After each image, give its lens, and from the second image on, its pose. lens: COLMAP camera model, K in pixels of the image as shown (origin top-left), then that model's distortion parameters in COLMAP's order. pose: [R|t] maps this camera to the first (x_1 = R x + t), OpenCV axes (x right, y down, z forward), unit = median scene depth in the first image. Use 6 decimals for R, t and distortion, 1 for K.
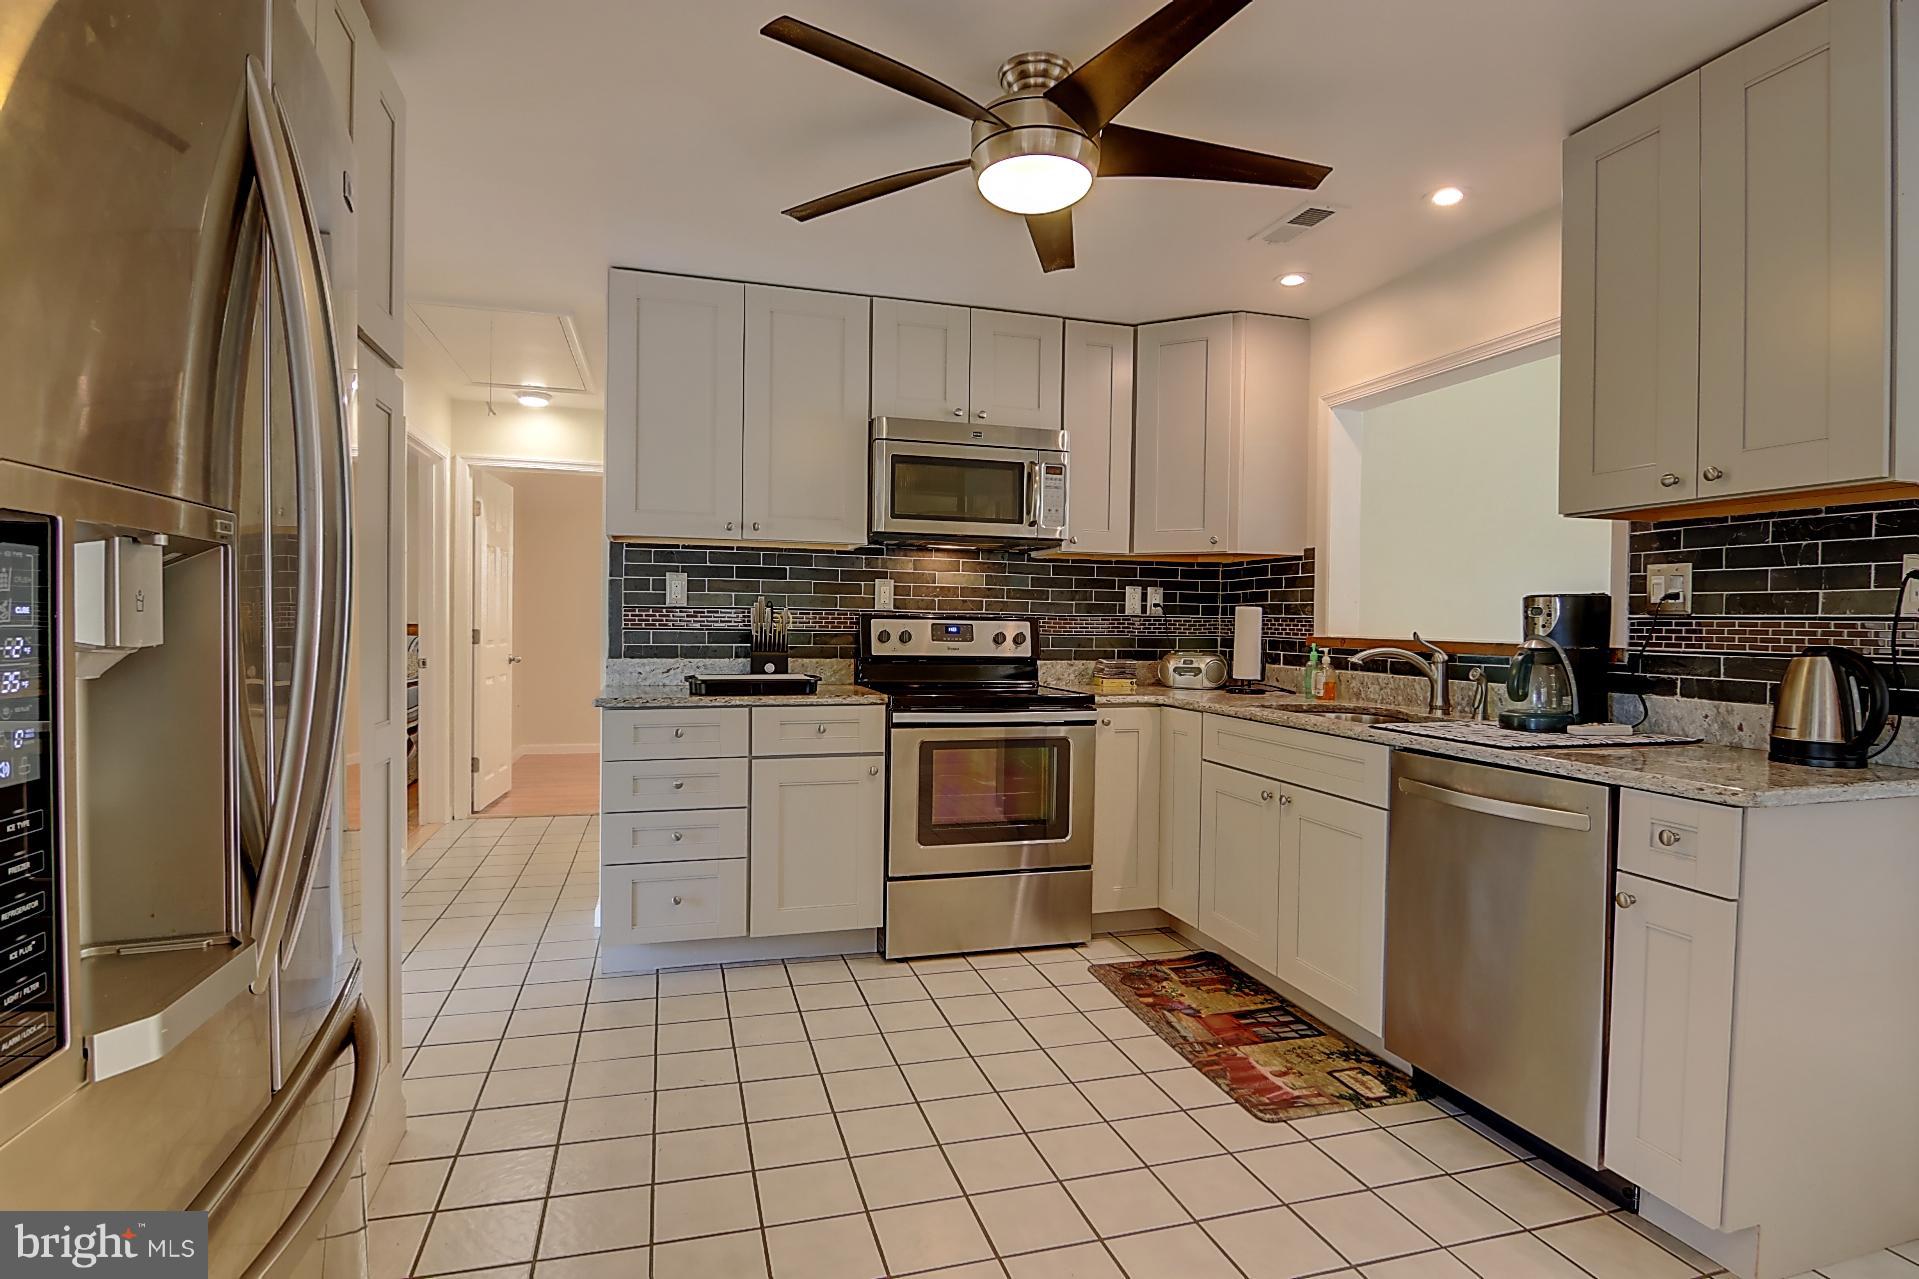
lens RADIAL K [[976.2, 0, 959.5], [0, 976.2, 639.5], [0, 0, 1]] dist [0.003295, -0.017255]
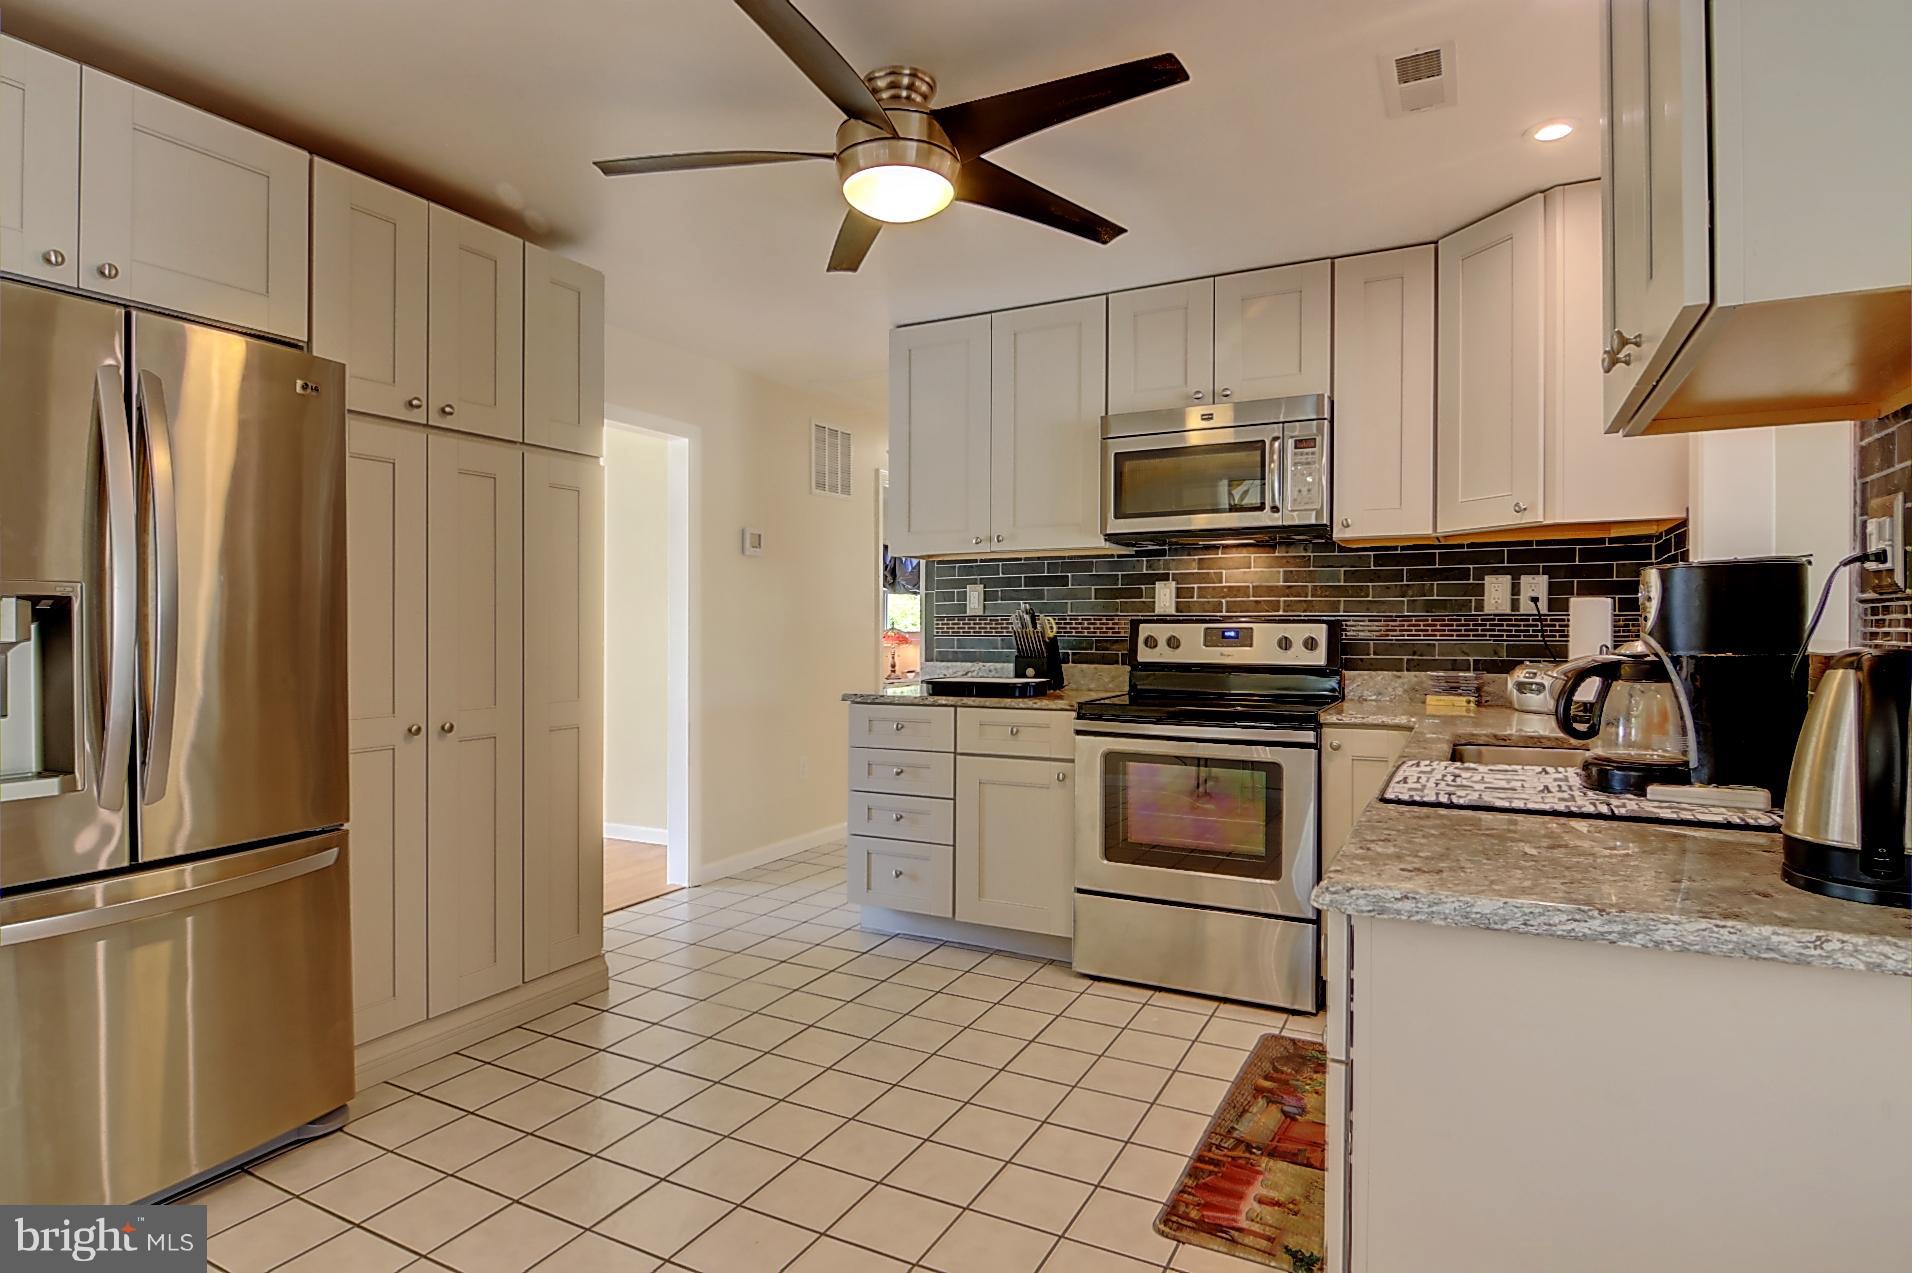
lens RADIAL K [[1010.4, 0, 956.0], [0, 1010.4, 636.5], [0, 0, 1]] dist [-0.005667, -0.000990]
pose [[0.715653, -0.006974, -0.698421, 0.494103], [-0.002141, 0.999924, -0.012178, 0.004102], [0.698453, 0.010210, 0.715583, 0.172050]]
